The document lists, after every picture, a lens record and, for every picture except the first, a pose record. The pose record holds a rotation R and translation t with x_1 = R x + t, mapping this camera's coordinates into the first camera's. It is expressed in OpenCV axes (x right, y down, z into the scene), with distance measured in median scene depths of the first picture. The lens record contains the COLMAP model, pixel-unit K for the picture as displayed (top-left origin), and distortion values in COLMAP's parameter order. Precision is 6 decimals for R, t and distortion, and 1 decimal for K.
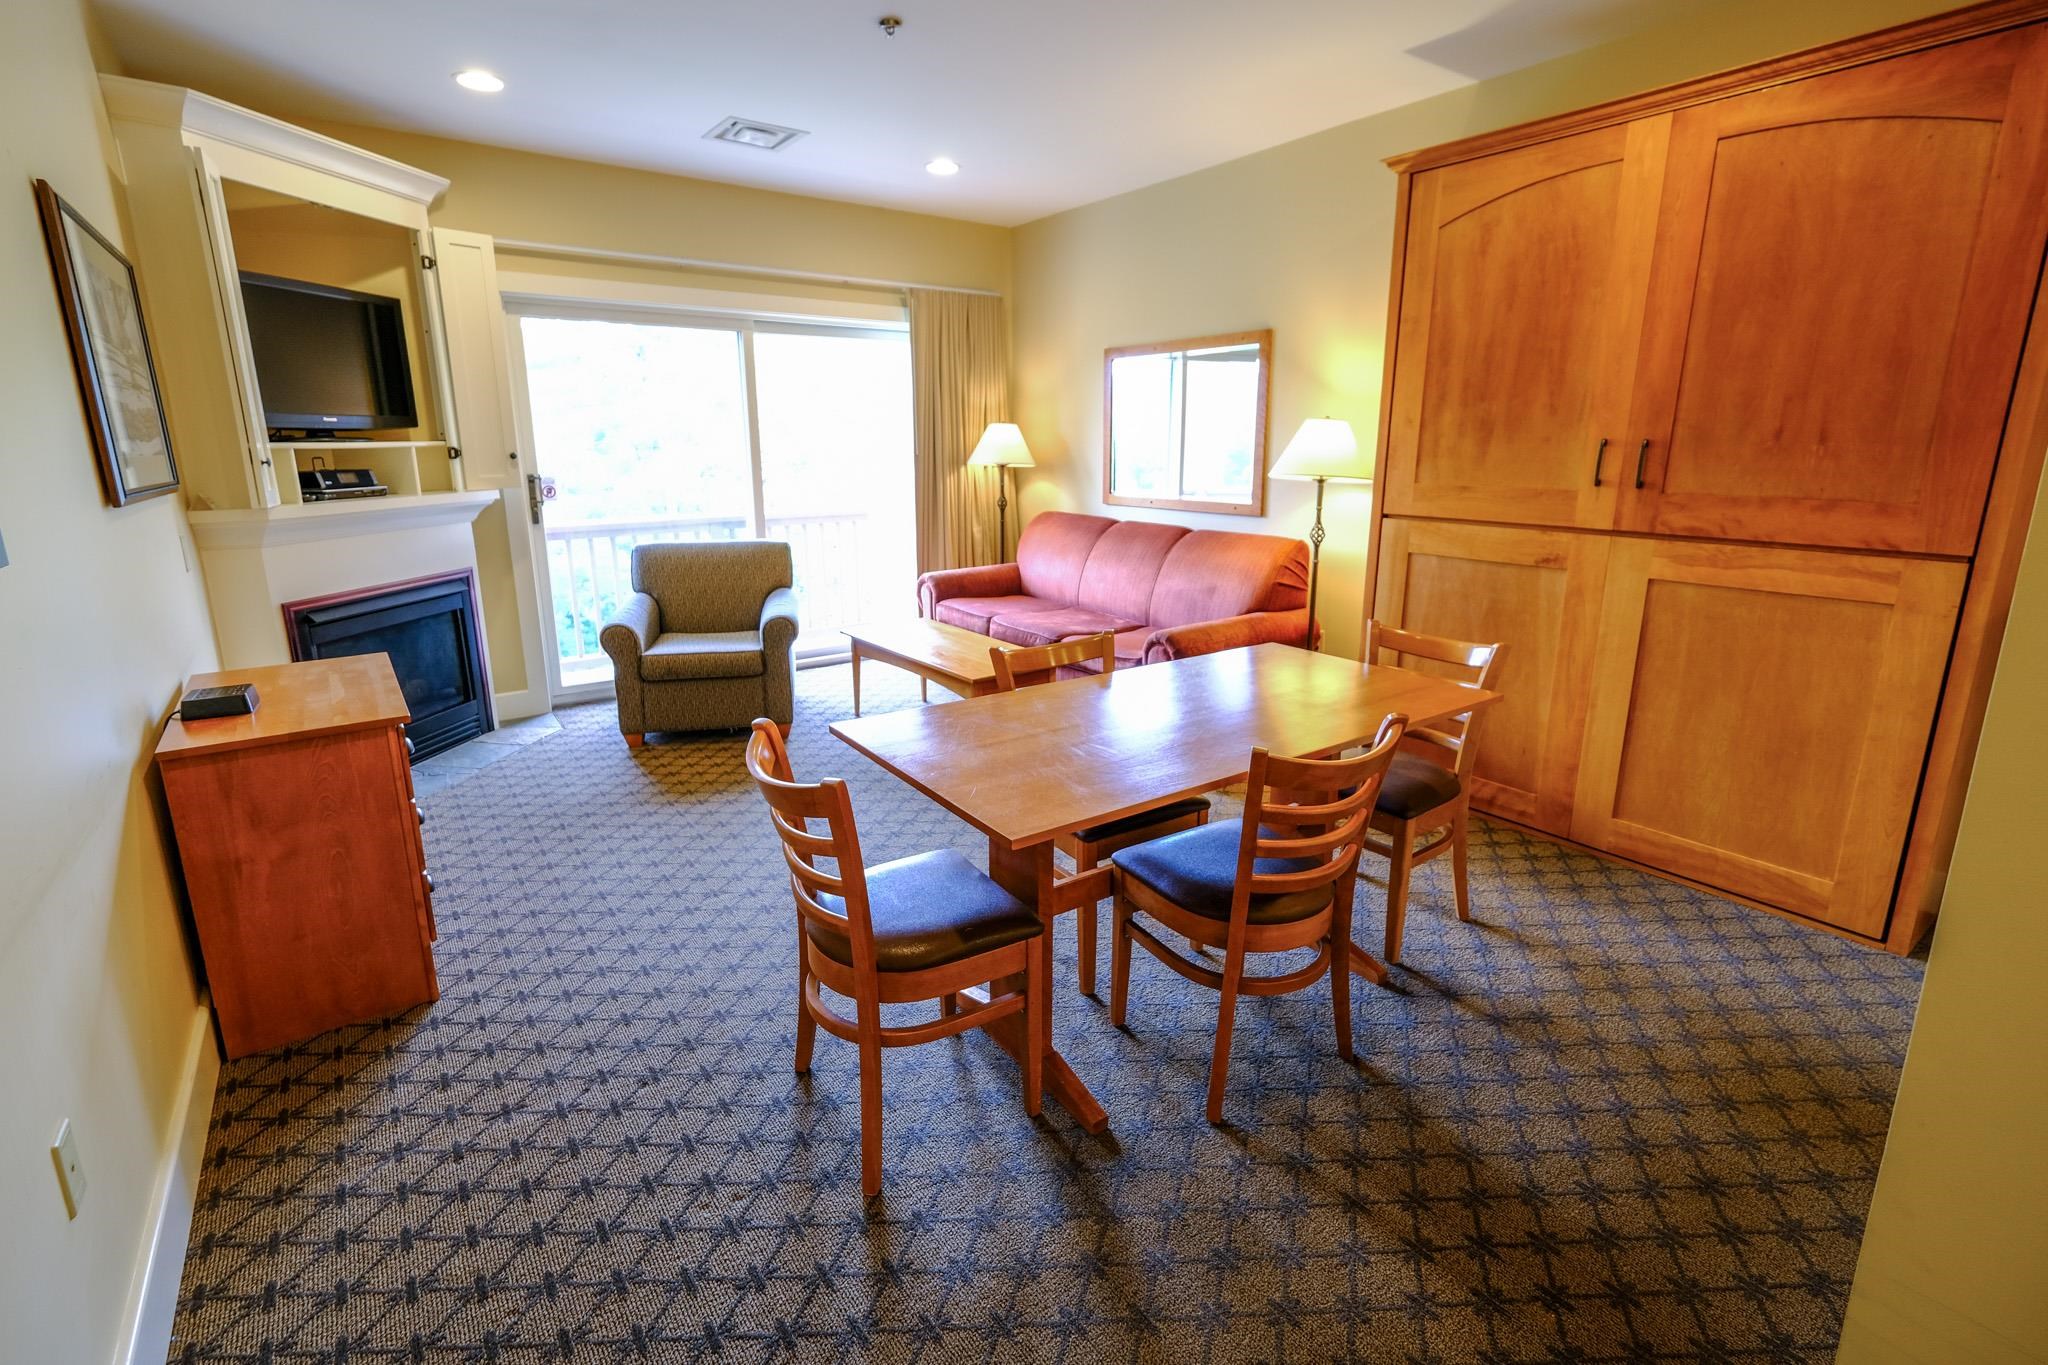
lens RADIAL K [[927.6, 0, 1016.9], [0, 927.6, 655.5], [0, 0, 1]] dist [0.000005, 0.000316]
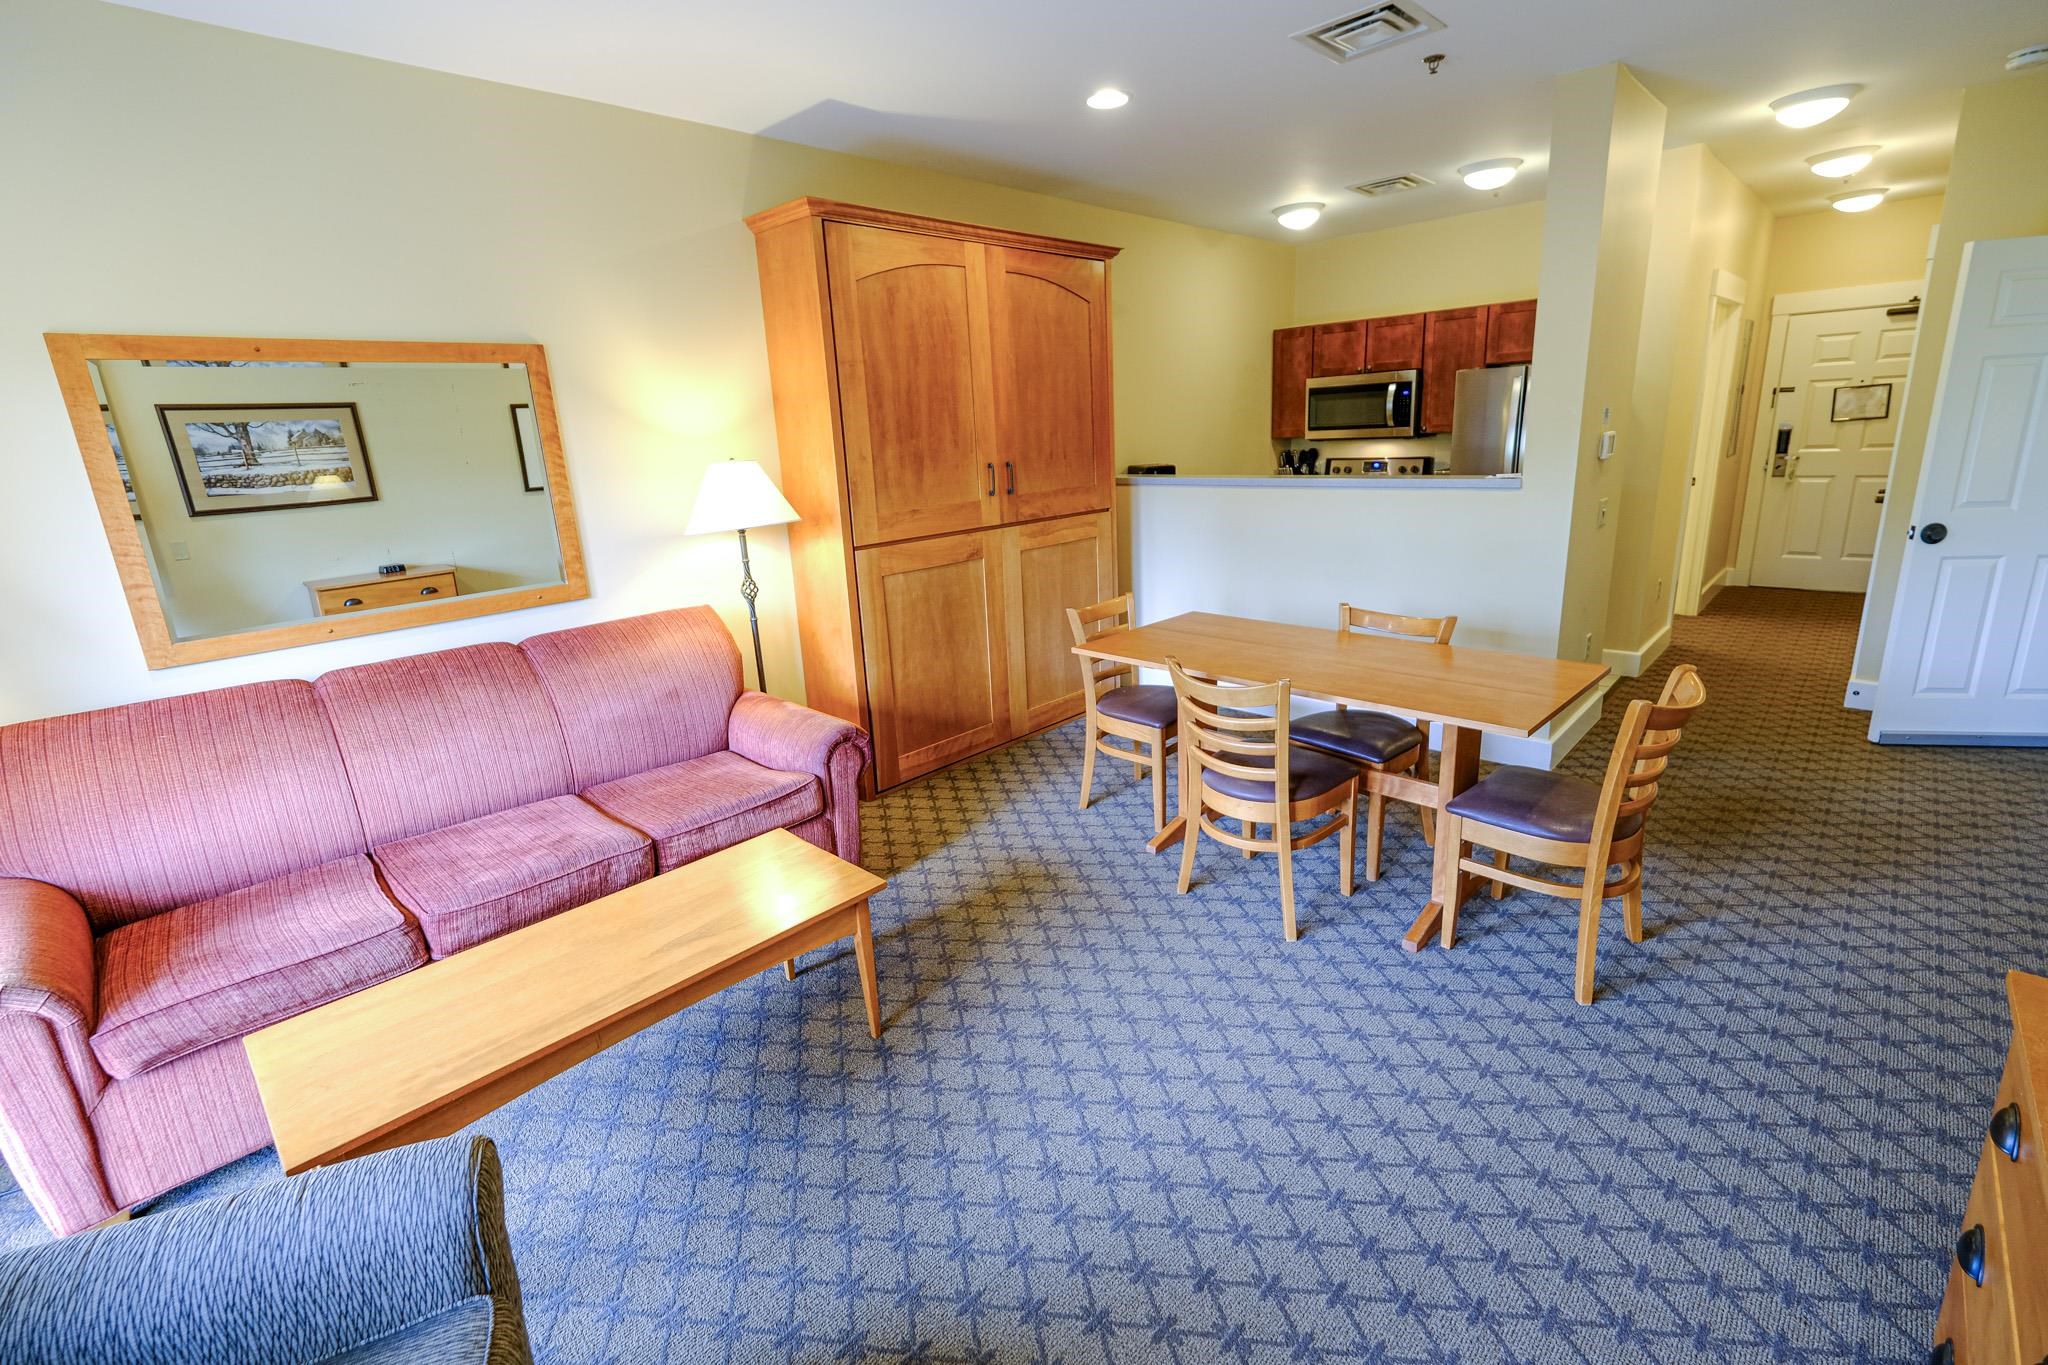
lens RADIAL K [[899.4, 0, 1028.1], [0, 899.4, 661.5], [0, 0, 1]] dist [0.001400, 0.000214]
pose [[-0.181667, -0.236818, 0.954418, -0.684389], [0.274187, 0.919878, 0.280437, -0.286202], [-0.944362, 0.312635, -0.102179, 1.040477]]
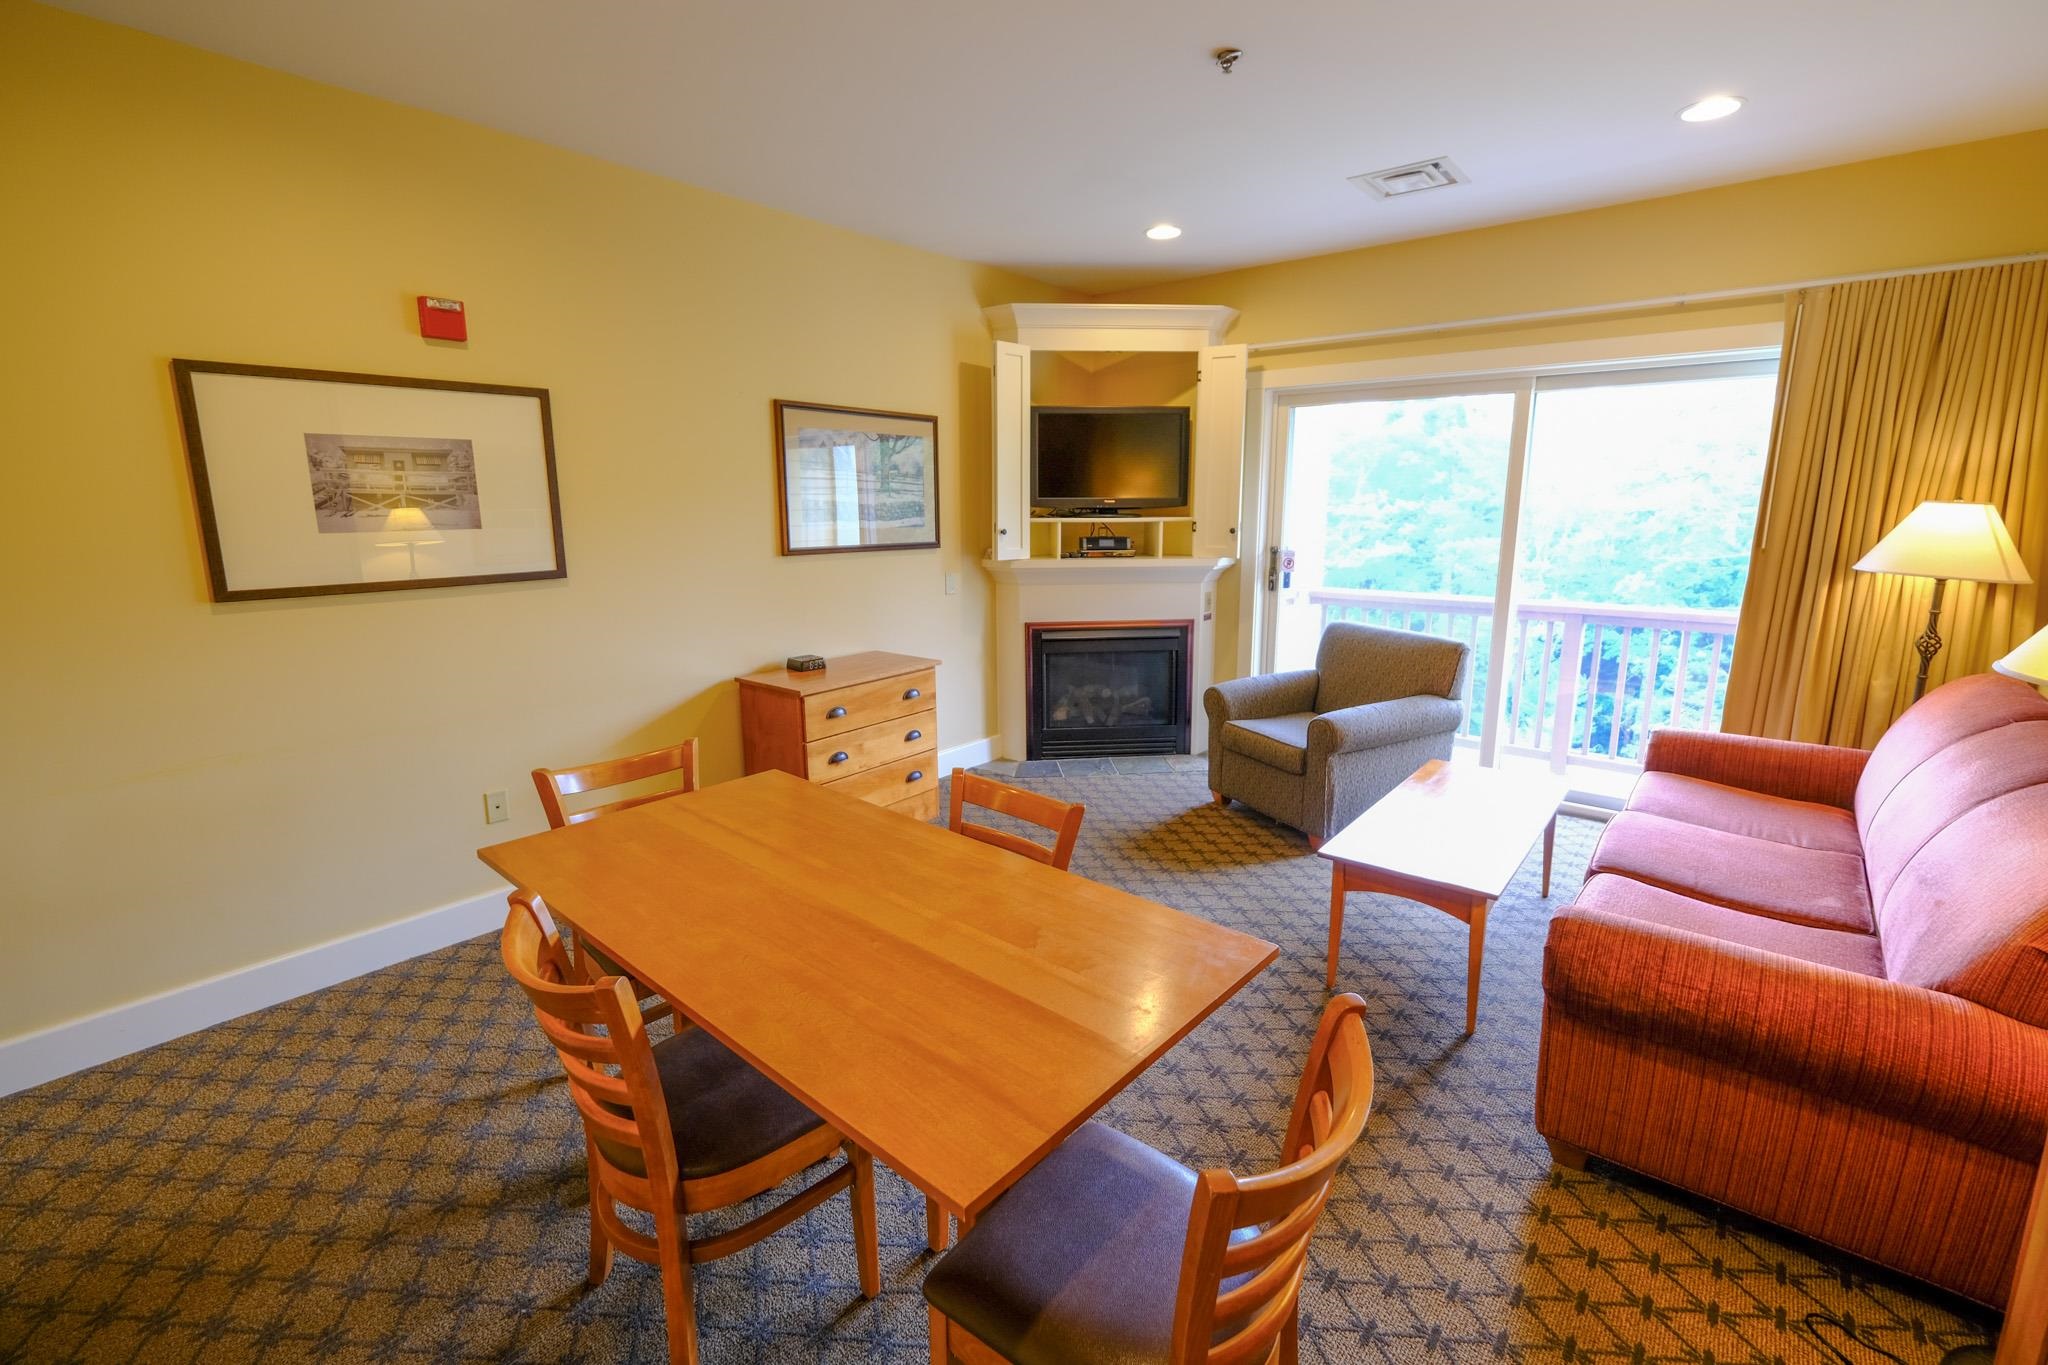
lens RADIAL K [[889.6, 0, 1023.8], [0, 889.6, 664.6], [0, 0, 1]] dist [-0.001242, 0.000418]
pose [[0.246278, 0.184257, -0.951523, 0.621678], [-0.219638, 0.966831, 0.130373, -0.182594], [0.943984, 0.176883, 0.278579, 0.615039]]
